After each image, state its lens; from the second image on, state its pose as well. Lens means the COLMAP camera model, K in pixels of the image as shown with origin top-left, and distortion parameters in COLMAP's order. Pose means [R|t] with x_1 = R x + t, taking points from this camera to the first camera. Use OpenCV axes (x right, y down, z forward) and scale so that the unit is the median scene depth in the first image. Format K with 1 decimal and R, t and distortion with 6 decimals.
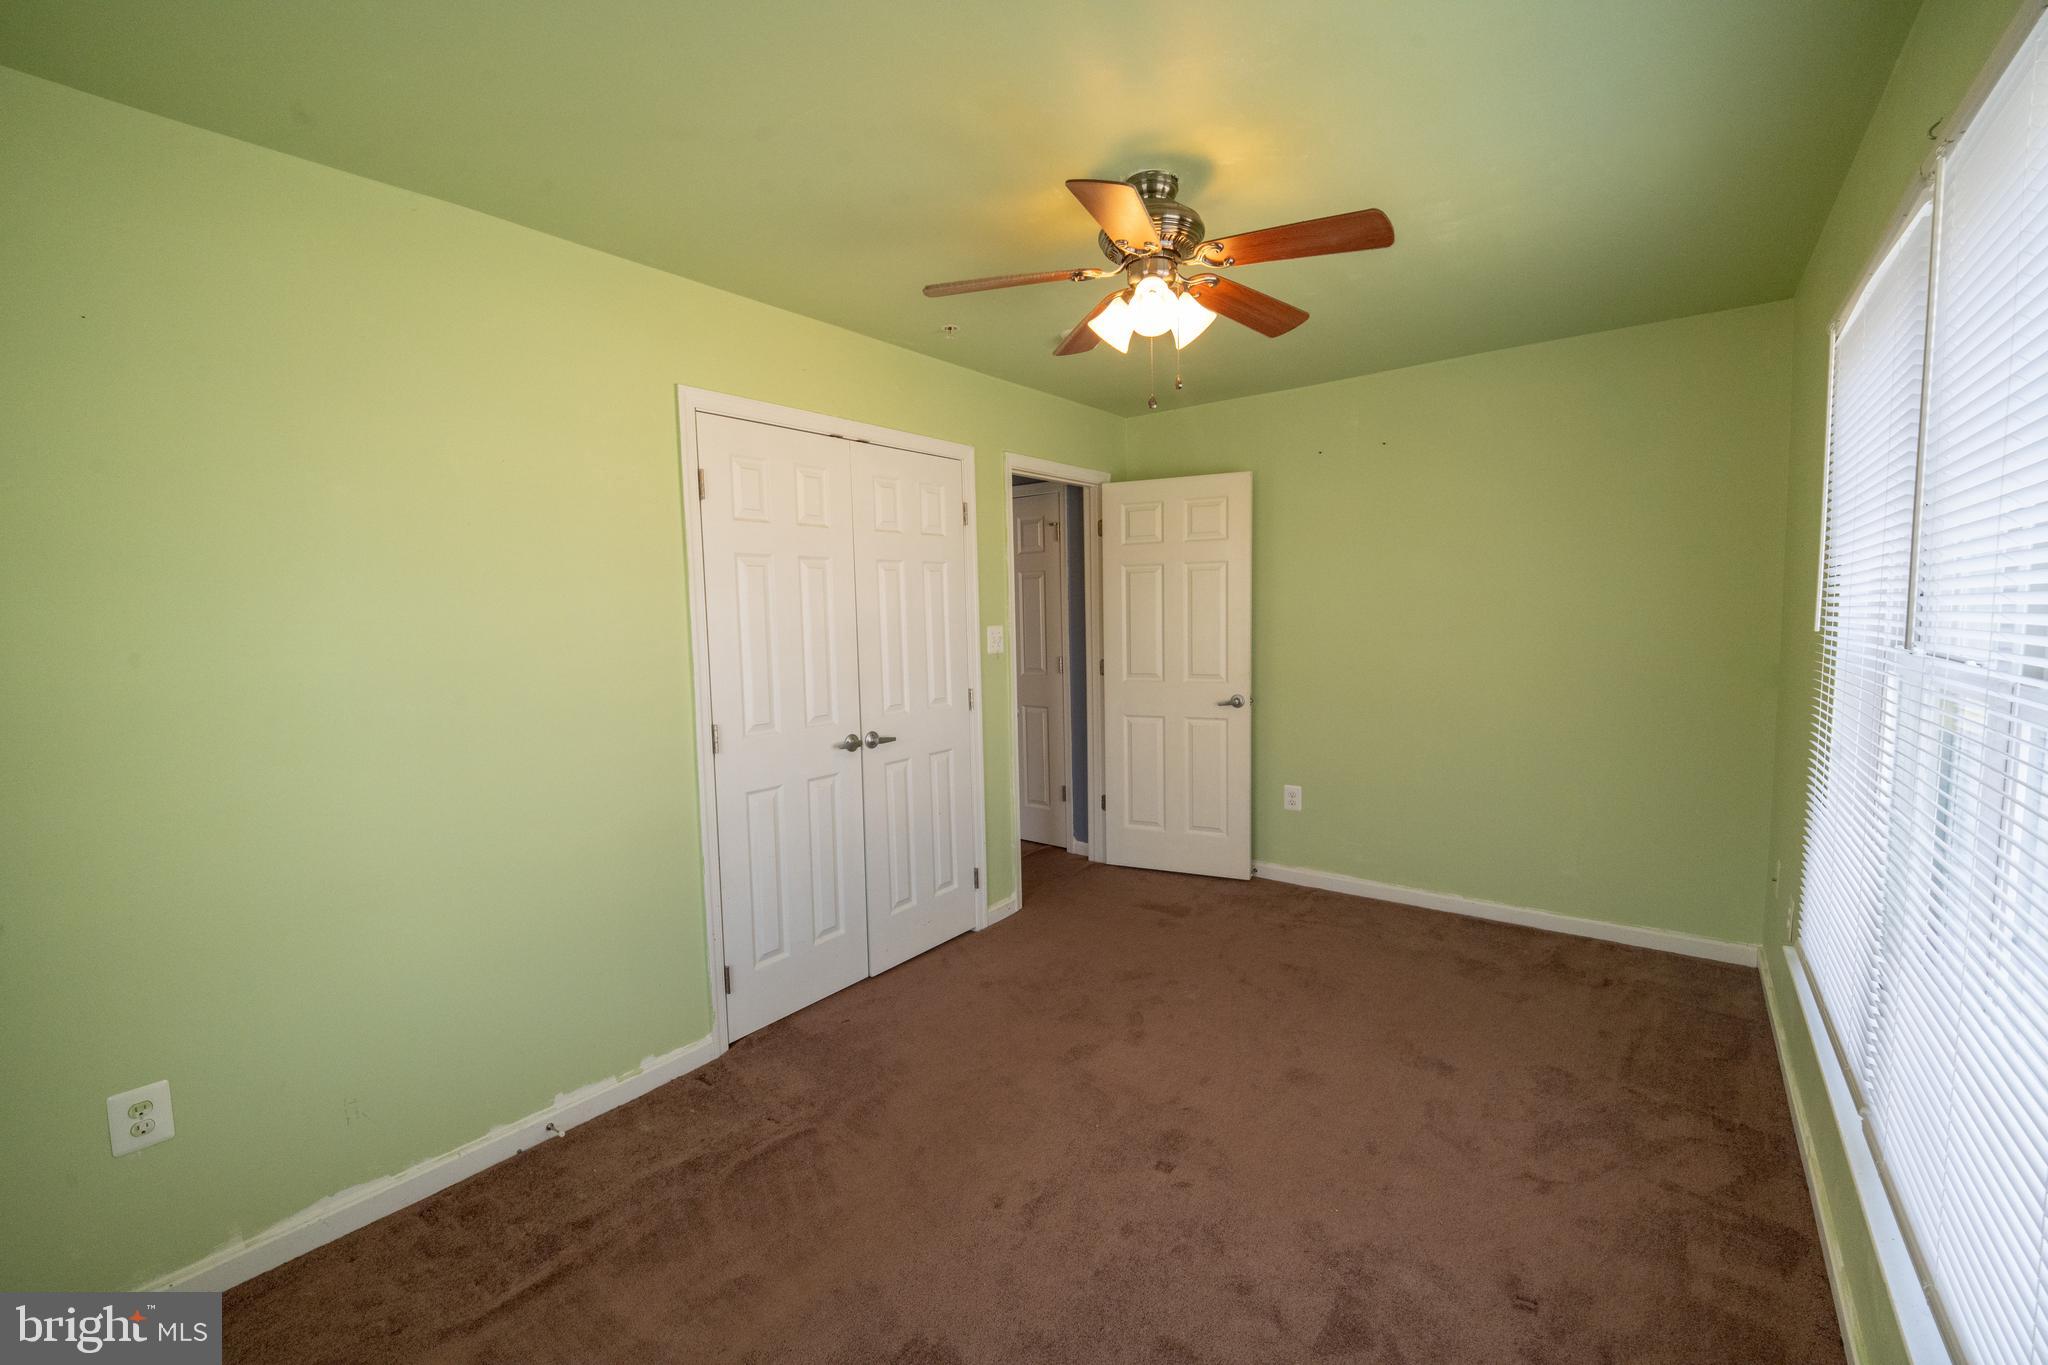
lens RADIAL K [[831.4, 0, 1028.7], [0, 831.4, 688.2], [0, 0, 1]] dist [0.019472, -0.000400]
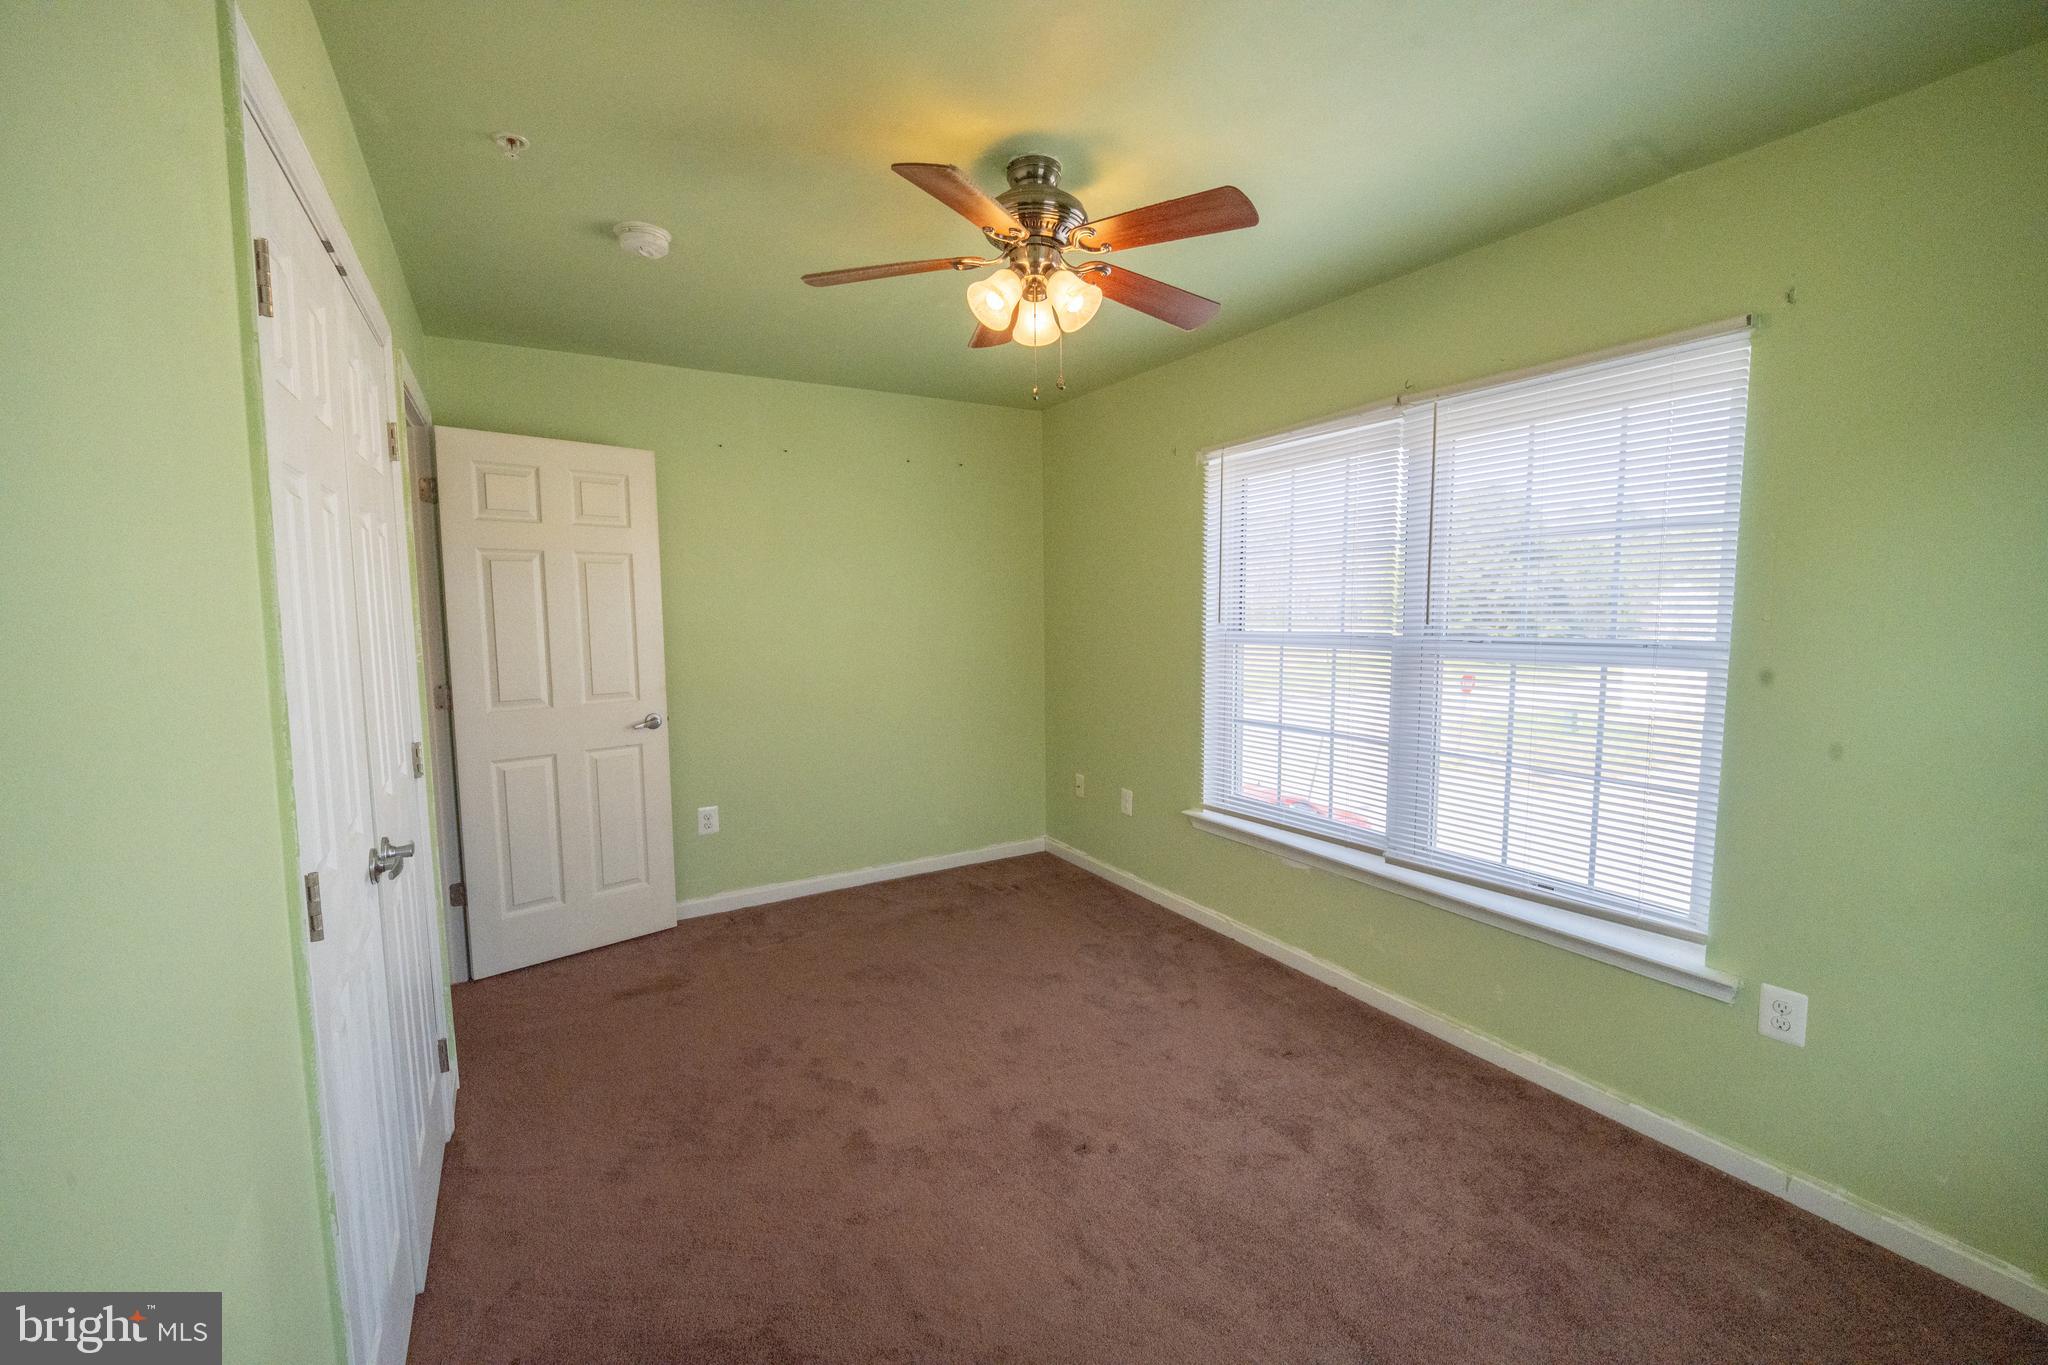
lens RADIAL K [[841.0, 0, 1018.8], [0, 841.0, 688.2], [0, 0, 1]] dist [0.053114, -0.000145]
pose [[0.398396, -0.073912, 0.914231, -0.410179], [0.090400, 0.995059, 0.041053, -0.020623], [-0.912748, 0.066290, 0.403109, 0.325258]]
